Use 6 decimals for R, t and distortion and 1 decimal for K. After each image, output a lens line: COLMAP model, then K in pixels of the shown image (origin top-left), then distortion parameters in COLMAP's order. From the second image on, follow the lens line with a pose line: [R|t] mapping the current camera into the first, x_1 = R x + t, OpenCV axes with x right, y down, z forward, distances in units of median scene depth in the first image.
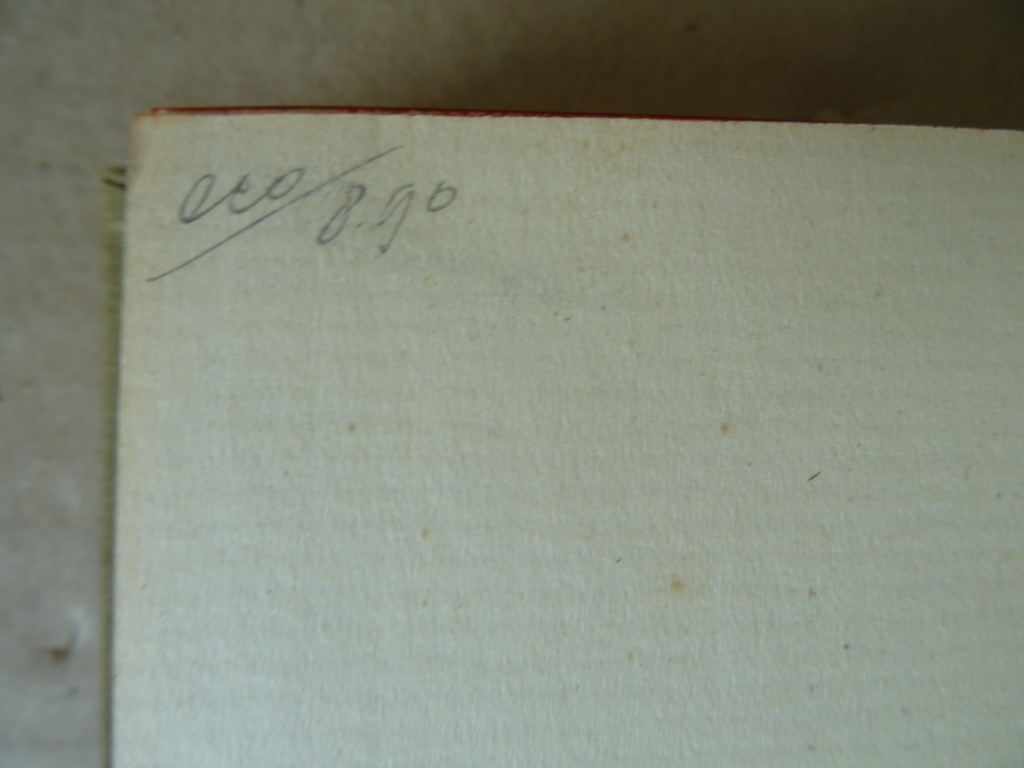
lens RADIAL K [[723.4, 0, 510.4], [0, 723.4, 387.6], [0, 0, 1]] dist [0.003558, -0.027644]
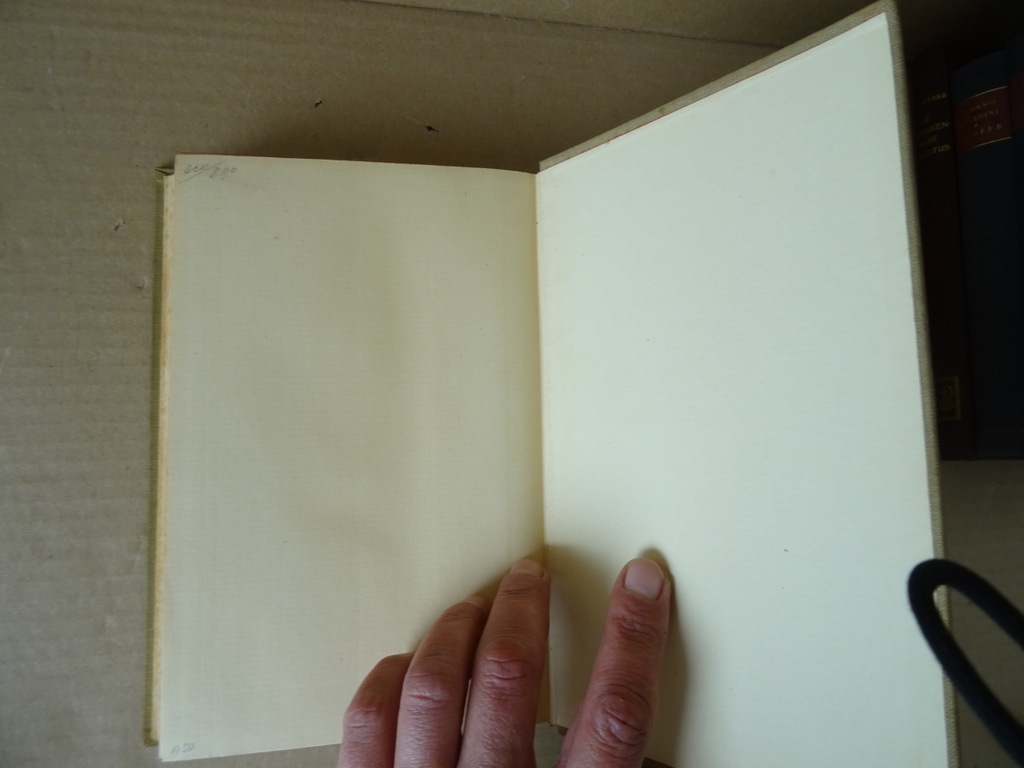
lens RADIAL K [[723.4, 0, 515.3], [0, 723.4, 380.3], [0, 0, 1]] dist [0.003558, -0.027644]
pose [[0.990483, -0.012031, 0.137107, 1.265075], [0.021860, 0.997278, -0.070416, 1.782976], [-0.135887, 0.072744, 0.988050, -4.658430]]
